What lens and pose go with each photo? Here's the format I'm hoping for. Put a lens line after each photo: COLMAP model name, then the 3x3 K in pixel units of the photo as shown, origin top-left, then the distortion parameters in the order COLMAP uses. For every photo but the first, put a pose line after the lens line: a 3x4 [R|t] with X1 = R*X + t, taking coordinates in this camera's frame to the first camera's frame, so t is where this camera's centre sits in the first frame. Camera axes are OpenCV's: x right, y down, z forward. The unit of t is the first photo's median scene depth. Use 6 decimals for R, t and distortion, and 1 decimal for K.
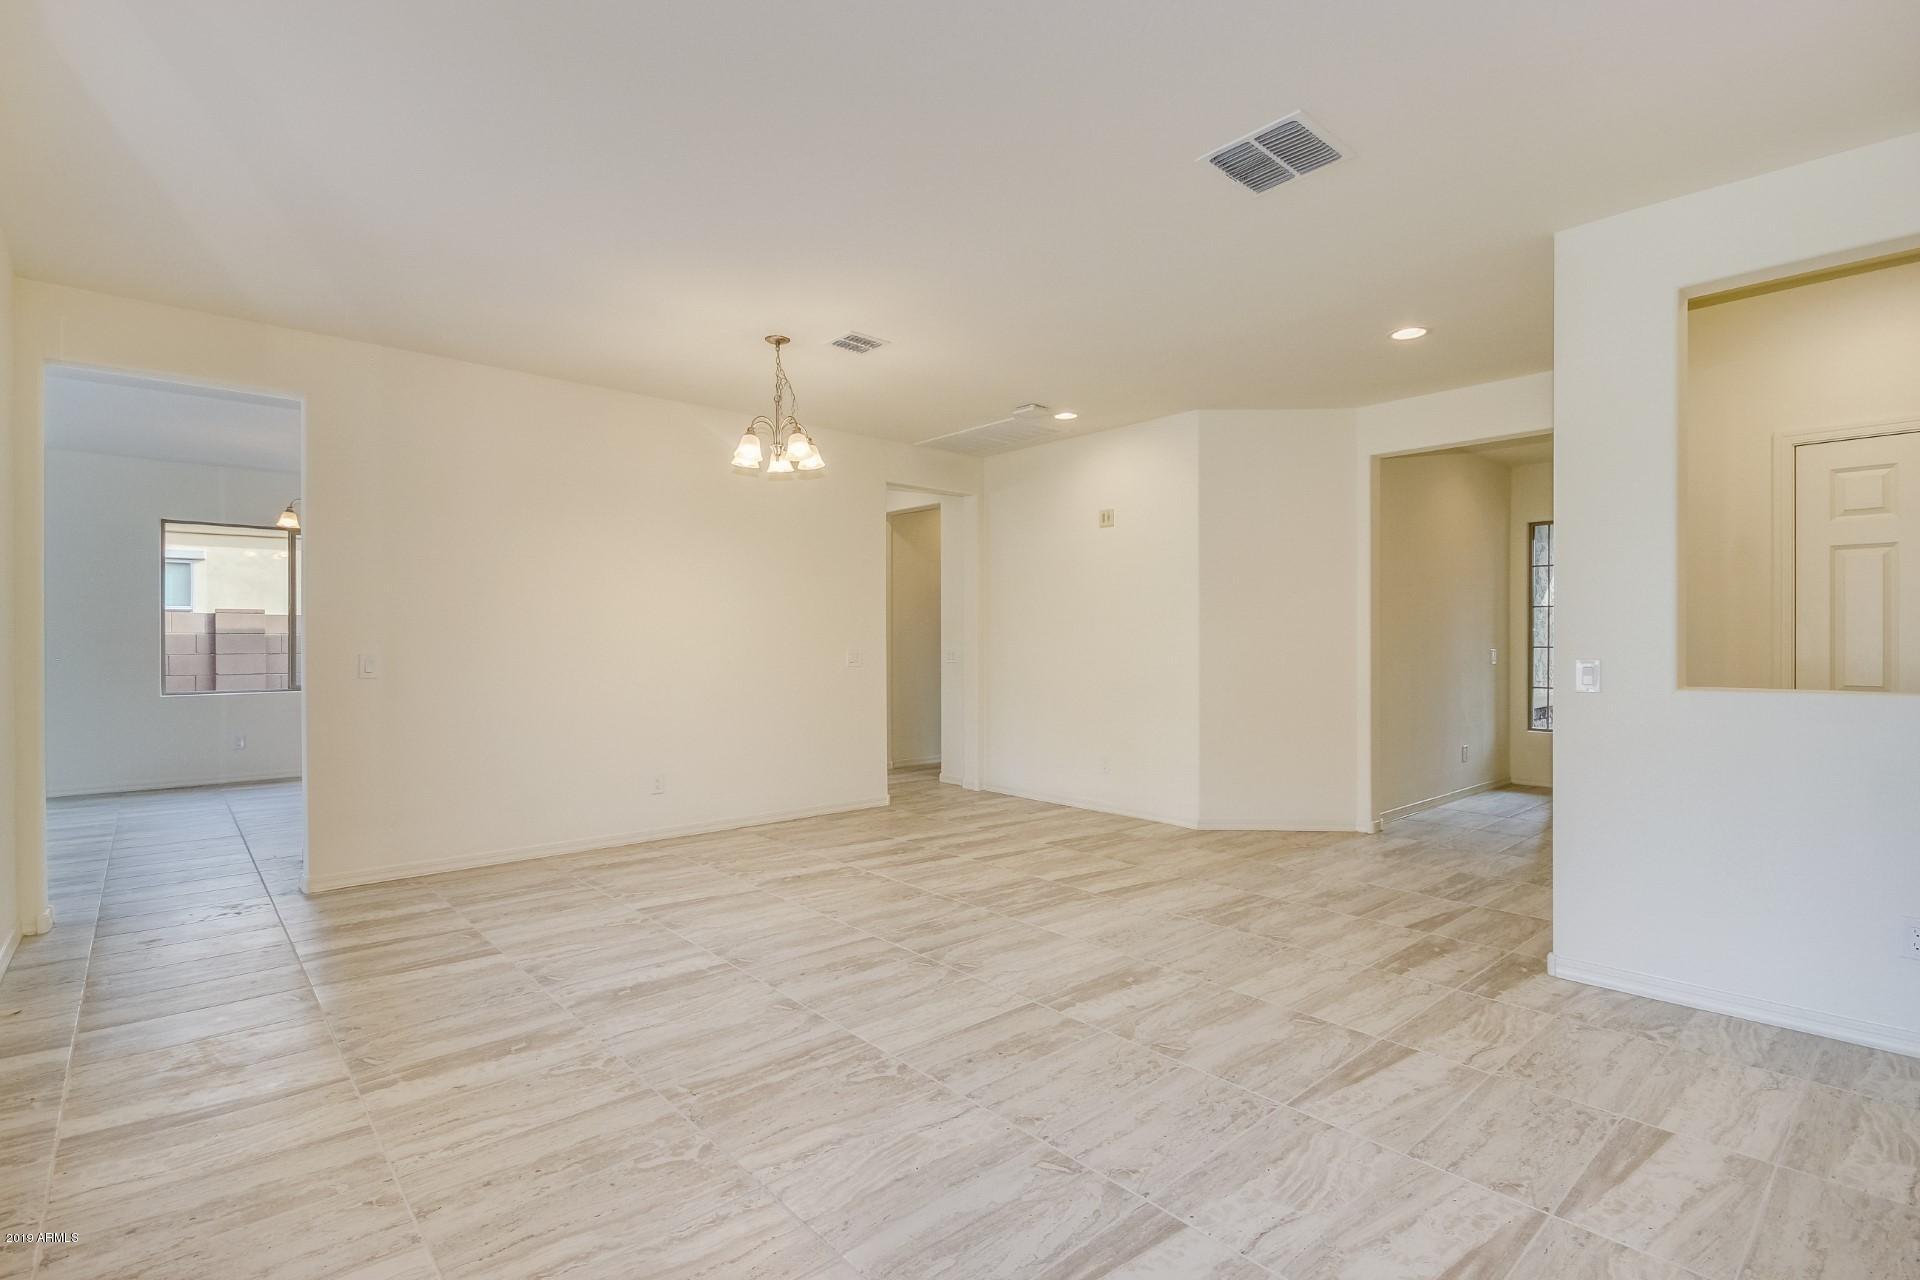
lens RADIAL K [[952.3, 0, 968.9], [0, 952.3, 632.8], [0, 0, 1]] dist [0.014927, -0.000115]
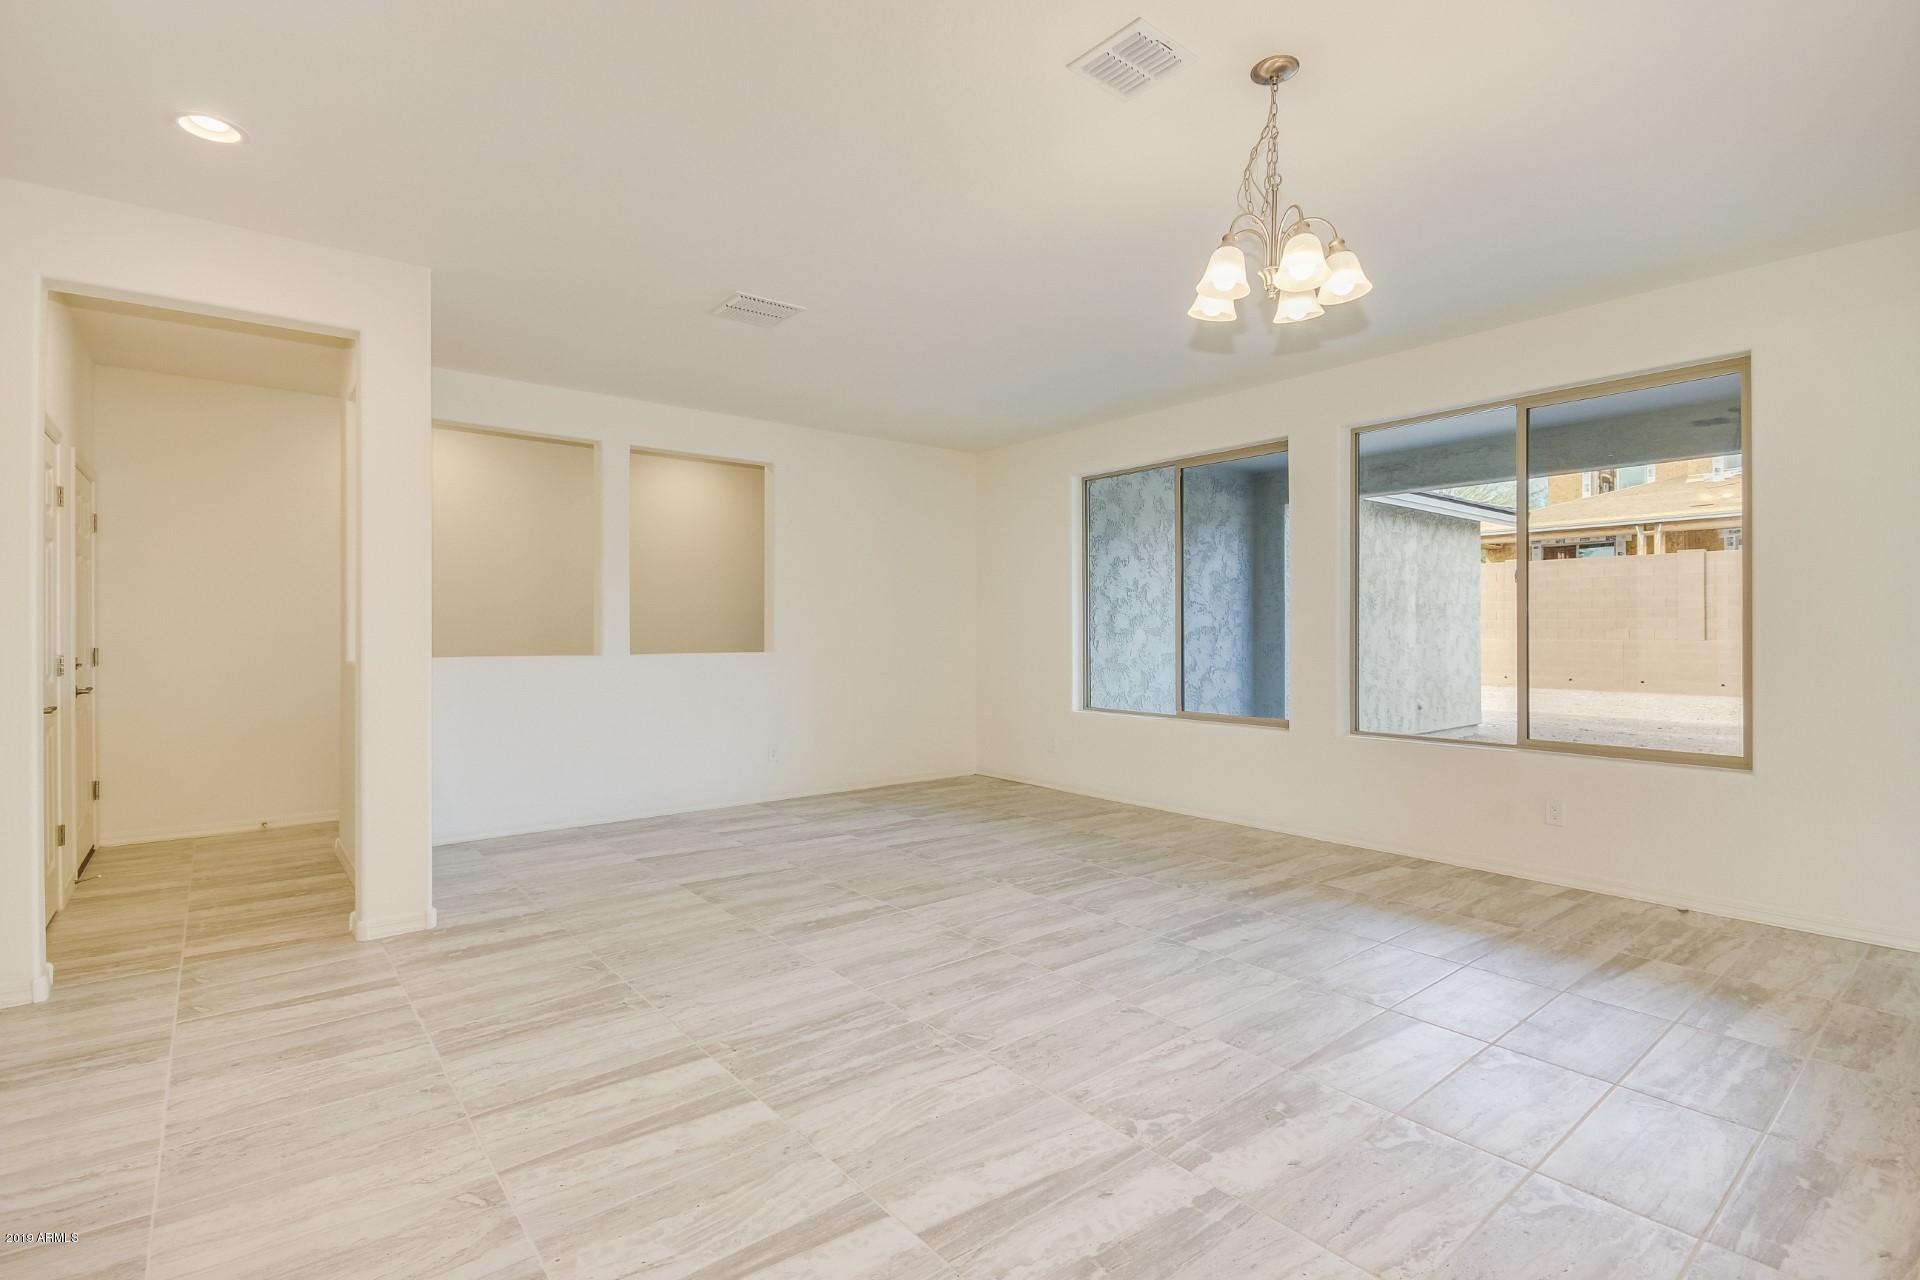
lens RADIAL K [[952.3, 0, 968.9], [0, 952.3, 632.8], [0, 0, 1]] dist [0.014927, -0.000115]
pose [[-0.999201, 0.000127, 0.039962, -0.058692], [-0.000128, 0.999980, -0.006383, 0.017658], [-0.039962, -0.006383, -0.999181, 1.892604]]
